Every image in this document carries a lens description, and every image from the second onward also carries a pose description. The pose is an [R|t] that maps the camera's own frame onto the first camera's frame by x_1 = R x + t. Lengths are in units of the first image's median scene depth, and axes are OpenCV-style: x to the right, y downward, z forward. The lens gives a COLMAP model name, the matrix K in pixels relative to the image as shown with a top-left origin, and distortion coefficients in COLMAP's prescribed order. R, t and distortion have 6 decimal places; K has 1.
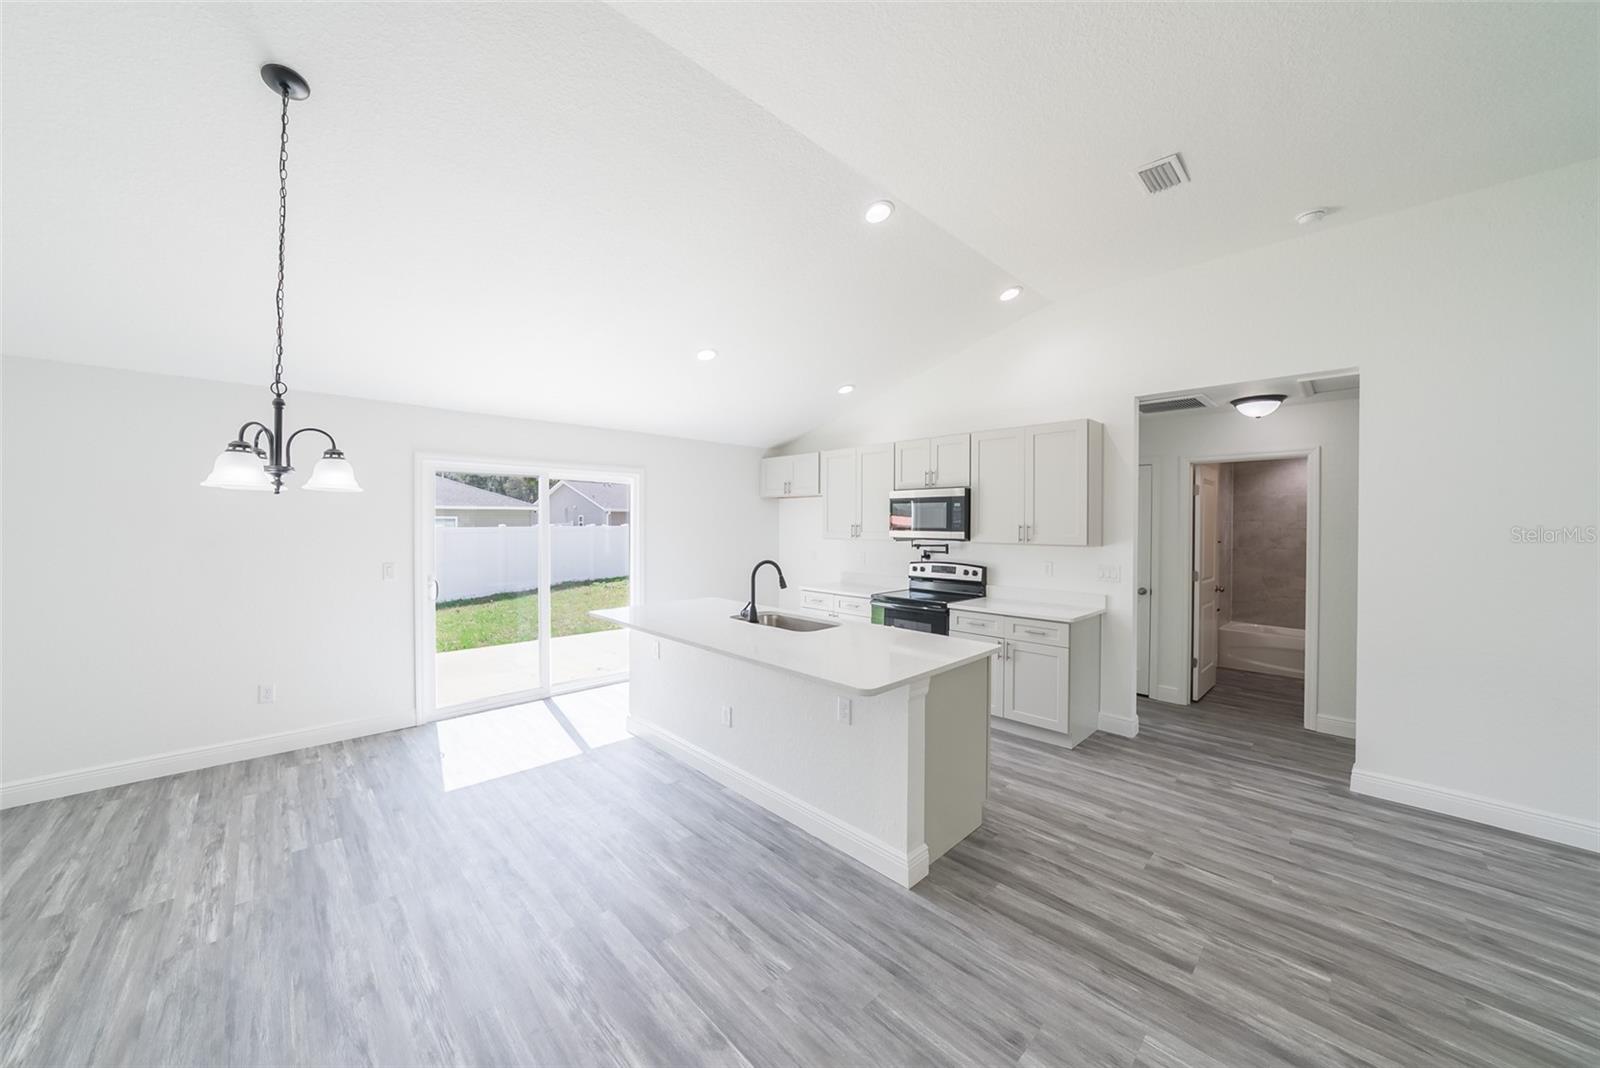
lens RADIAL K [[561.3, 0, 805.3], [0, 561.3, 526.6], [0, 0, 1]] dist [-0.029509, 0.005617]
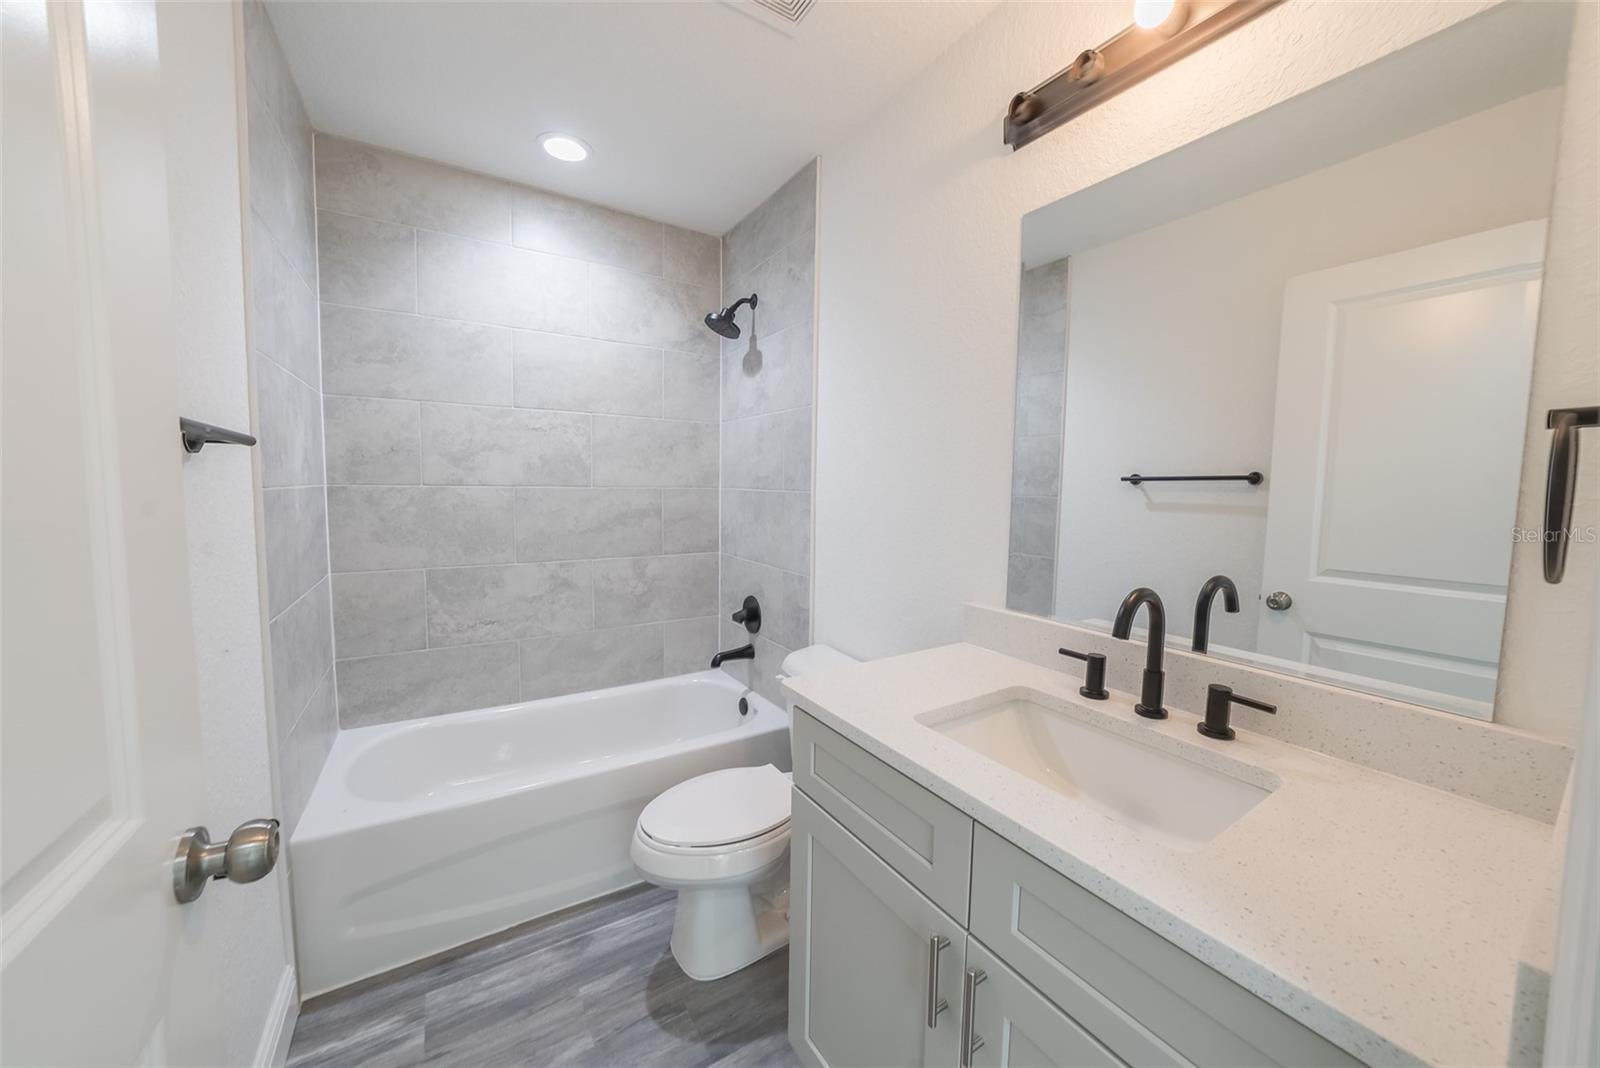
lens RADIAL K [[561.3, 0, 805.3], [0, 561.3, 526.6], [0, 0, 1]] dist [-0.029509, 0.005617]
pose [[0.198533, -0.072618, 0.977400, 0.997669], [-0.006662, 0.997128, 0.075437, 0.067339], [-0.980072, -0.021488, 0.197479, 1.289201]]
